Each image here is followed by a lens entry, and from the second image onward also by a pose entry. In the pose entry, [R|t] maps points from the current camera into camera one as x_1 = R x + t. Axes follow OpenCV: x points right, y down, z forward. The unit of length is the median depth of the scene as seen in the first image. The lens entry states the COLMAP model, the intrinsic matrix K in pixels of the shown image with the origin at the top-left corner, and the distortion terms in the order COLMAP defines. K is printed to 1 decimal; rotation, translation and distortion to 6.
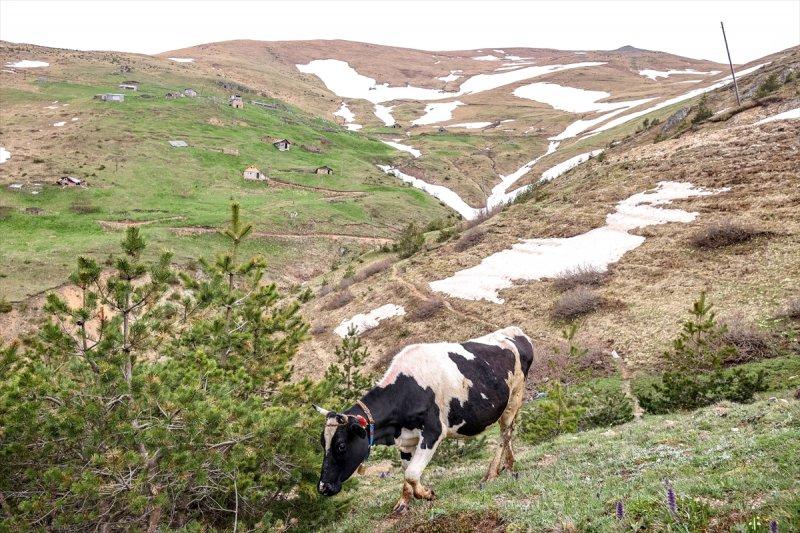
lens RADIAL K [[600.0, 0, 400.0], [0, 600.0, 266.5], [0, 0, 1]] dist [-0.003470, -0.001798]
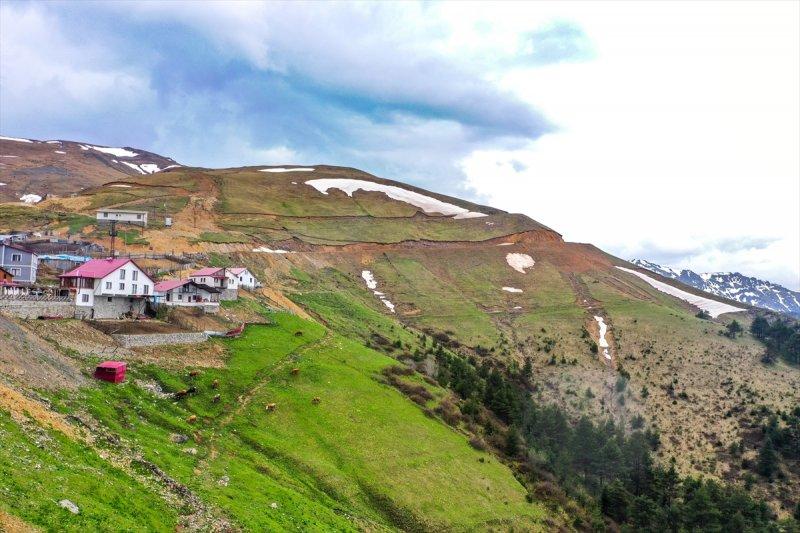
lens RADIAL K [[629.3, 0, 400.0], [0, 629.3, 266.5], [0, 0, 1]] dist [0.004170, 0.001210]
pose [[0.811602, -0.011151, 0.584104, 0.448174], [0.079904, 0.992541, -0.092076, 0.006251], [-0.578720, 0.121401, 0.806440, -0.823496]]
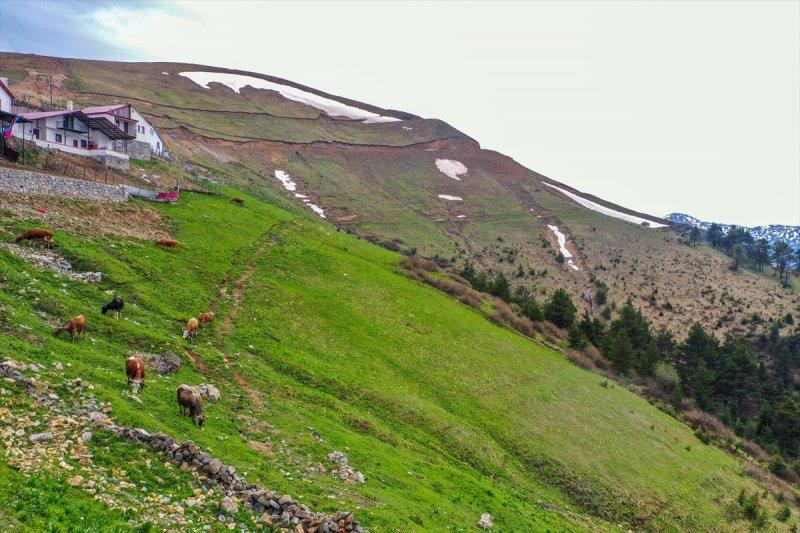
lens RADIAL K [[629.3, 0, 400.0], [0, 629.3, 266.5], [0, 0, 1]] dist [0.004170, 0.001210]
pose [[0.657885, -0.077076, 0.749164, 0.474773], [0.092759, 0.995468, 0.020959, 0.029891], [-0.747384, 0.055703, 0.662053, -0.660844]]
